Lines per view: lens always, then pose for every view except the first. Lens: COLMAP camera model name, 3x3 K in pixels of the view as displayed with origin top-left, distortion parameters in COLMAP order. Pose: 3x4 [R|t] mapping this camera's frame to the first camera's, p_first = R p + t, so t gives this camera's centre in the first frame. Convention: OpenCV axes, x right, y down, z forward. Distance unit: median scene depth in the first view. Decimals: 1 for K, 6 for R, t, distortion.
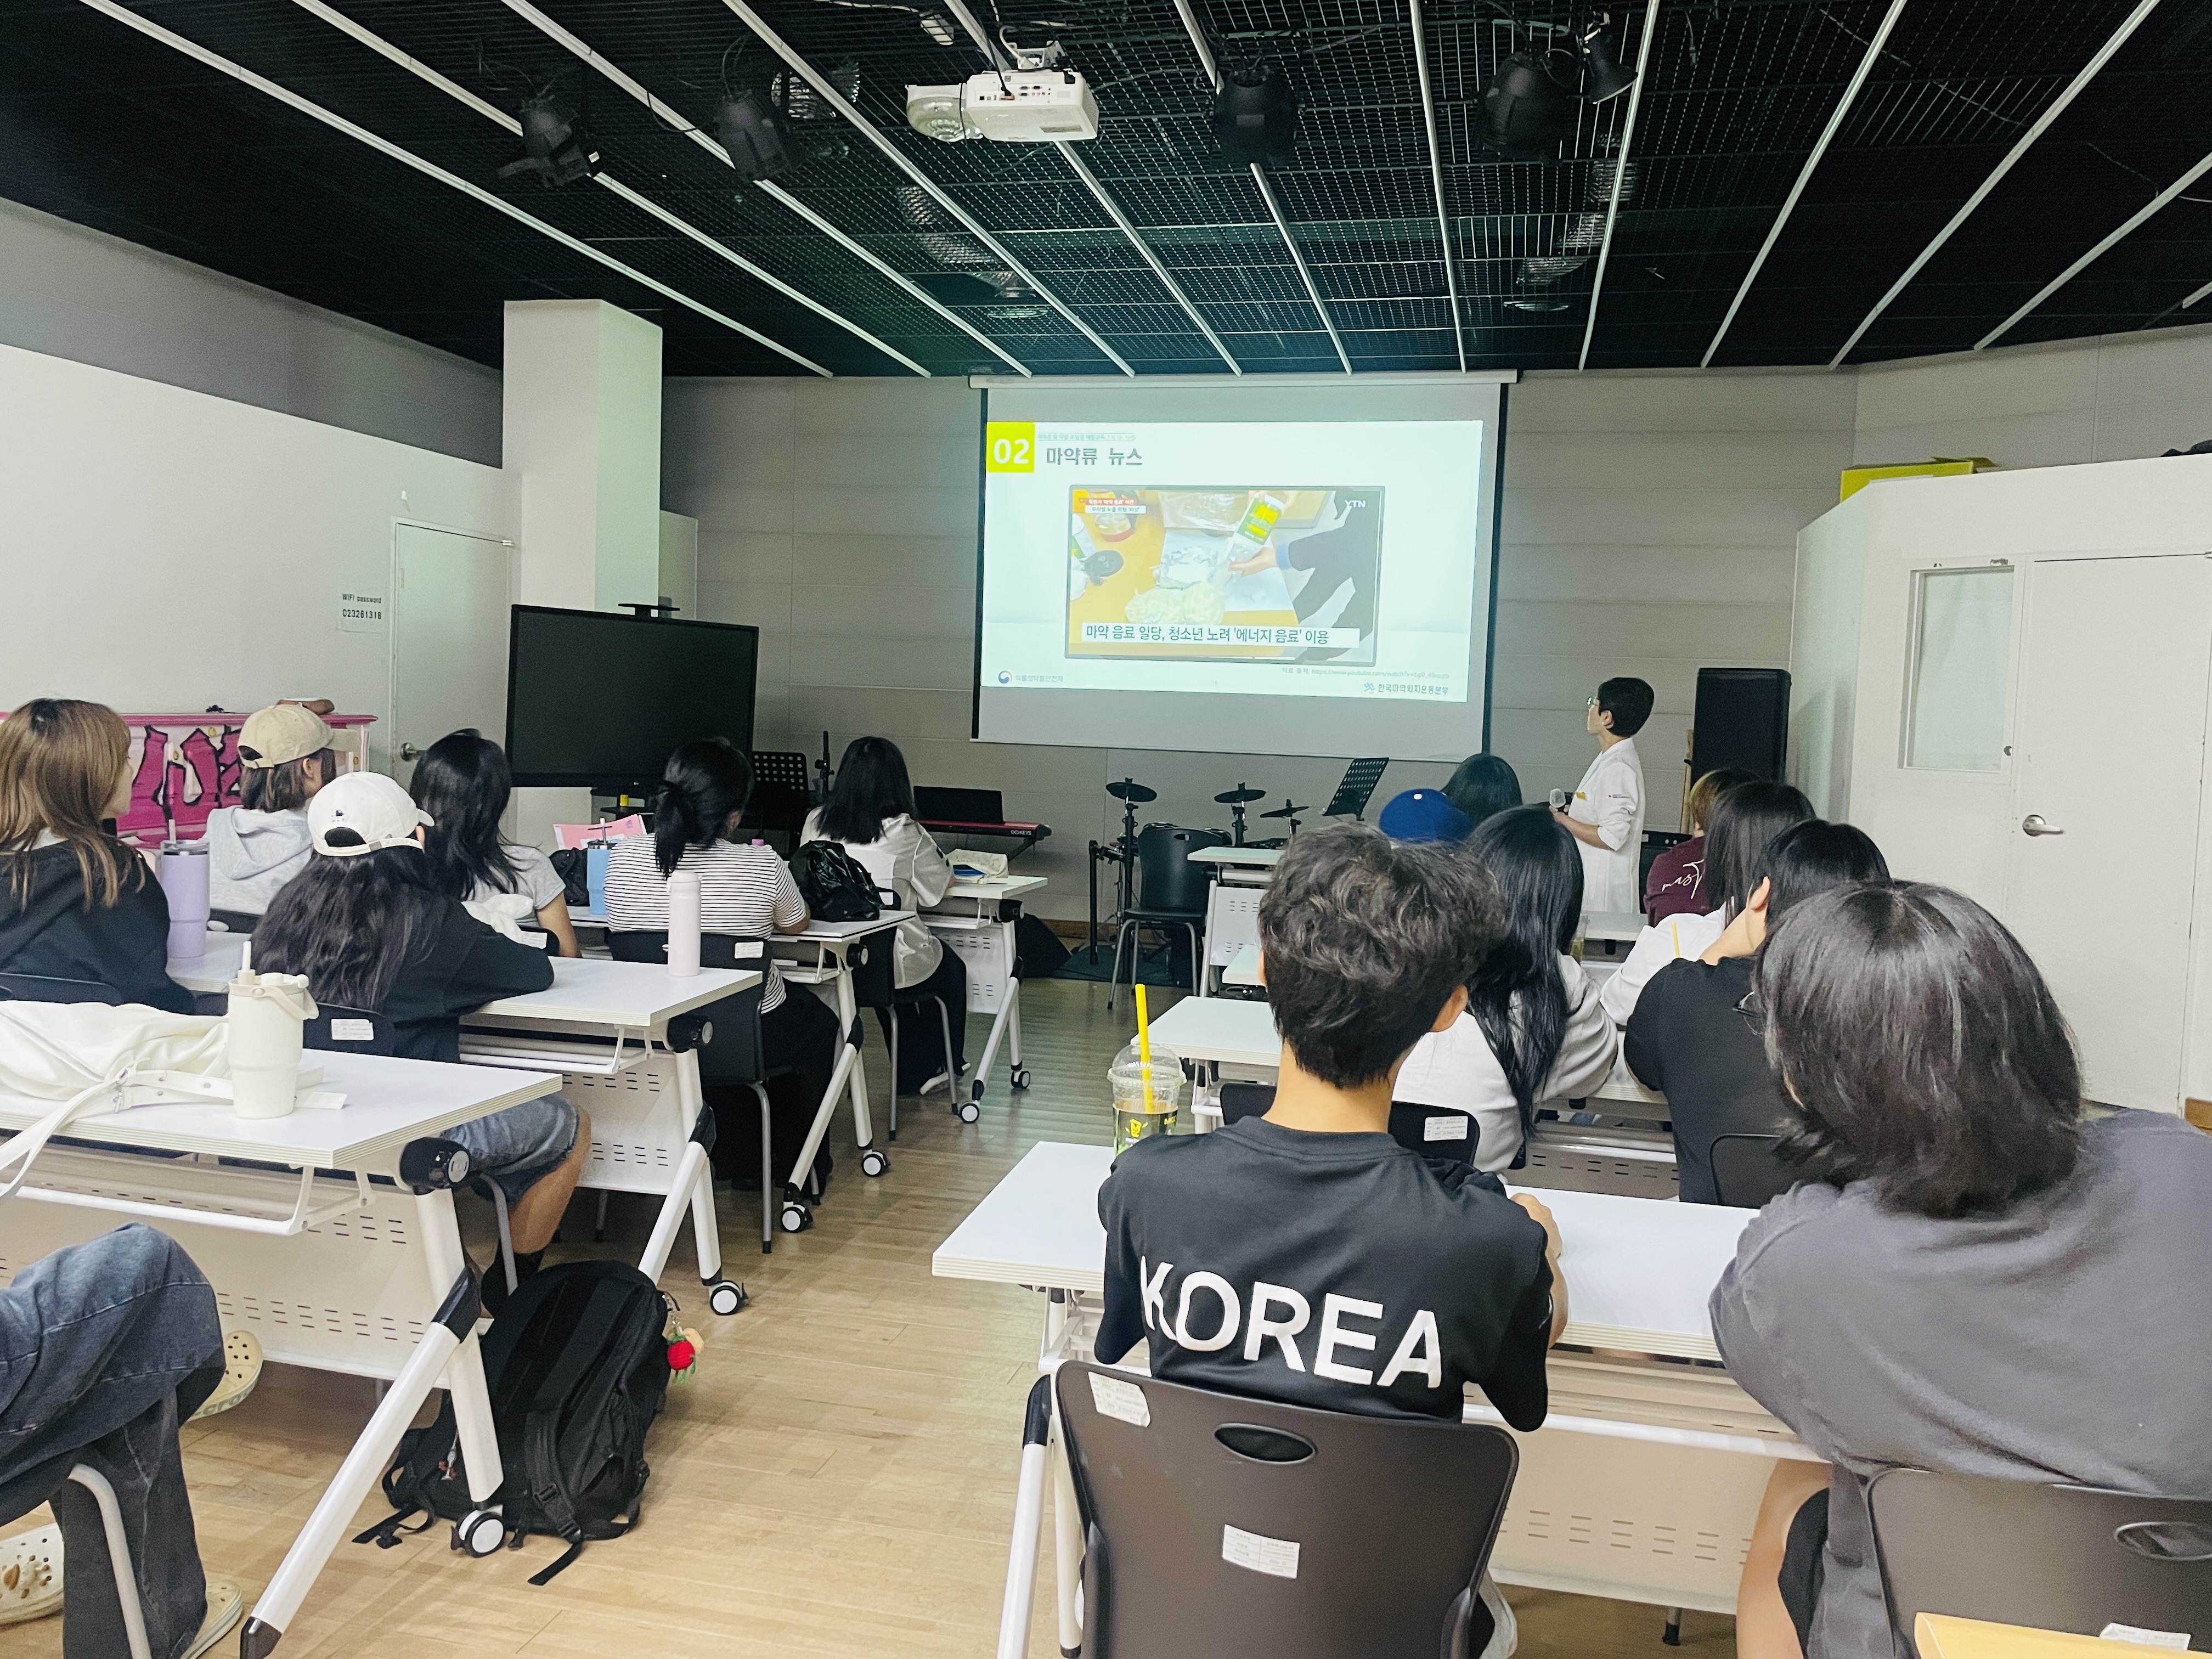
lens RADIAL K [[1747.0, 0, 1163.2], [0, 1747.0, 827.3], [0, 0, 1]] dist [0.104447, -0.098964]
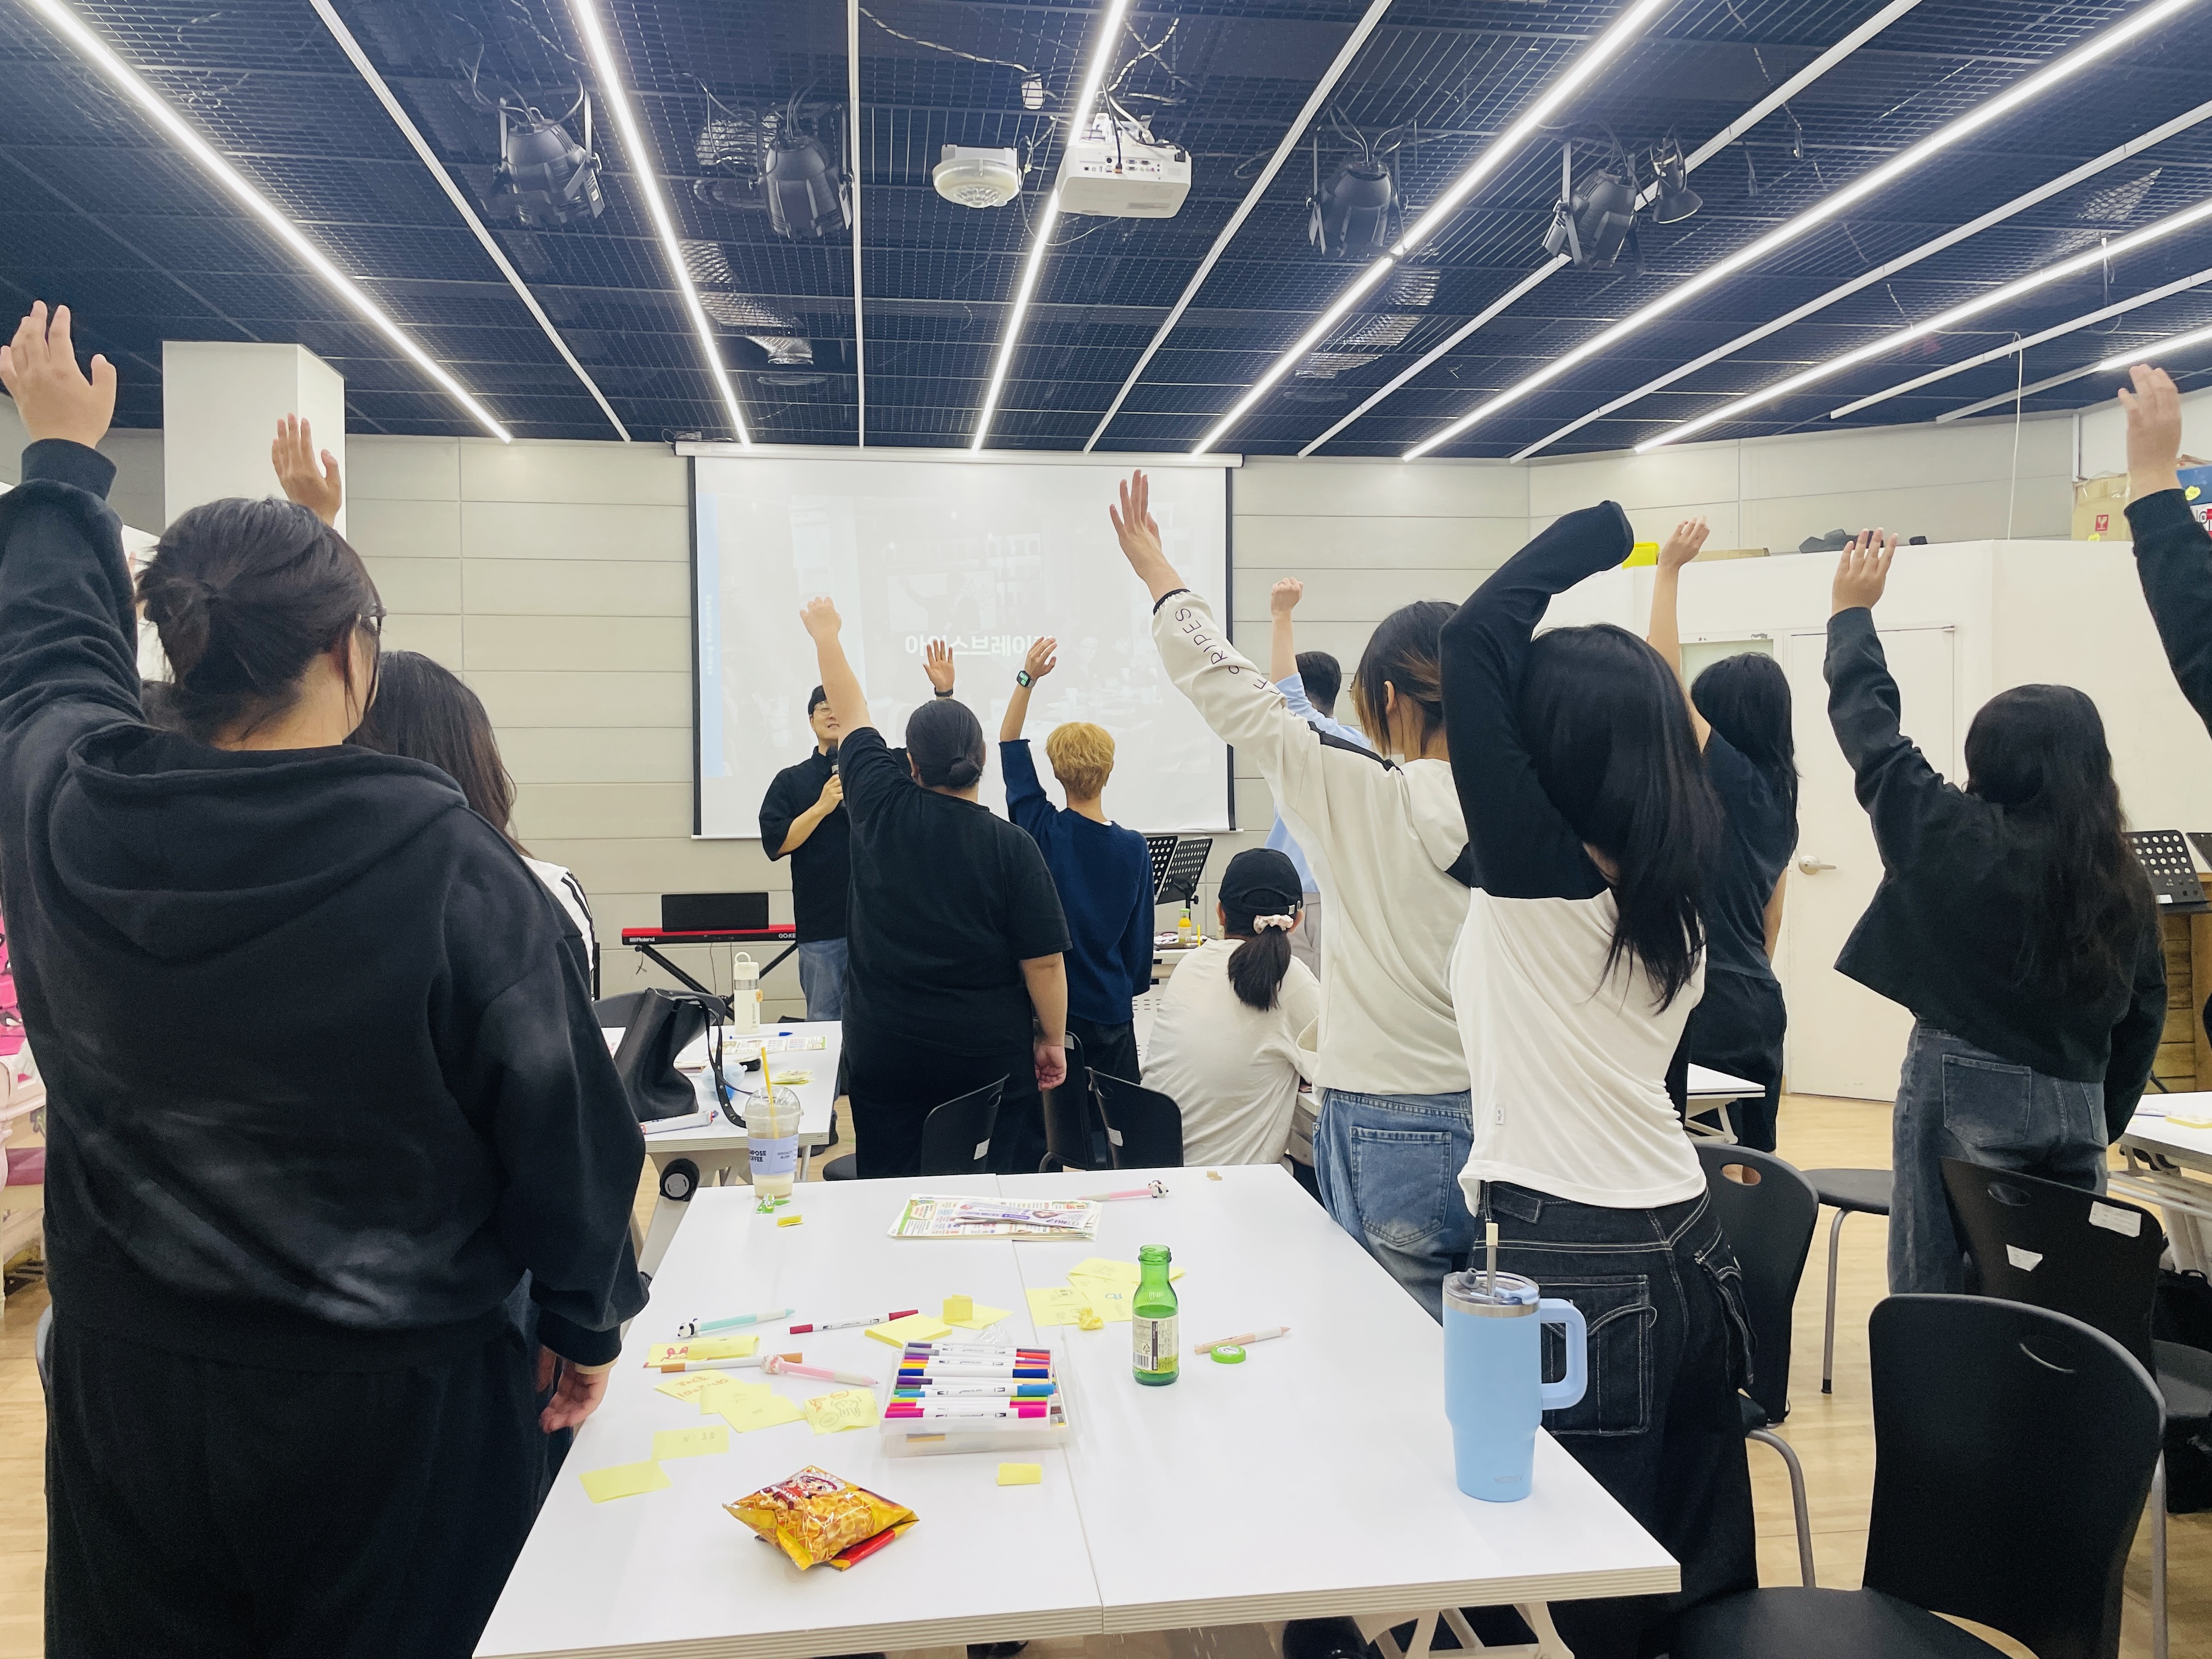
lens RADIAL K [[1747.0, 0, 1163.2], [0, 1747.0, 827.3], [0, 0, 1]] dist [0.104447, -0.098964]
pose [[0.930821, -0.051955, 0.361763, -0.245733], [0.066130, 0.997448, -0.026904, -0.015856], [-0.359442, 0.048966, 0.931882, 0.064254]]
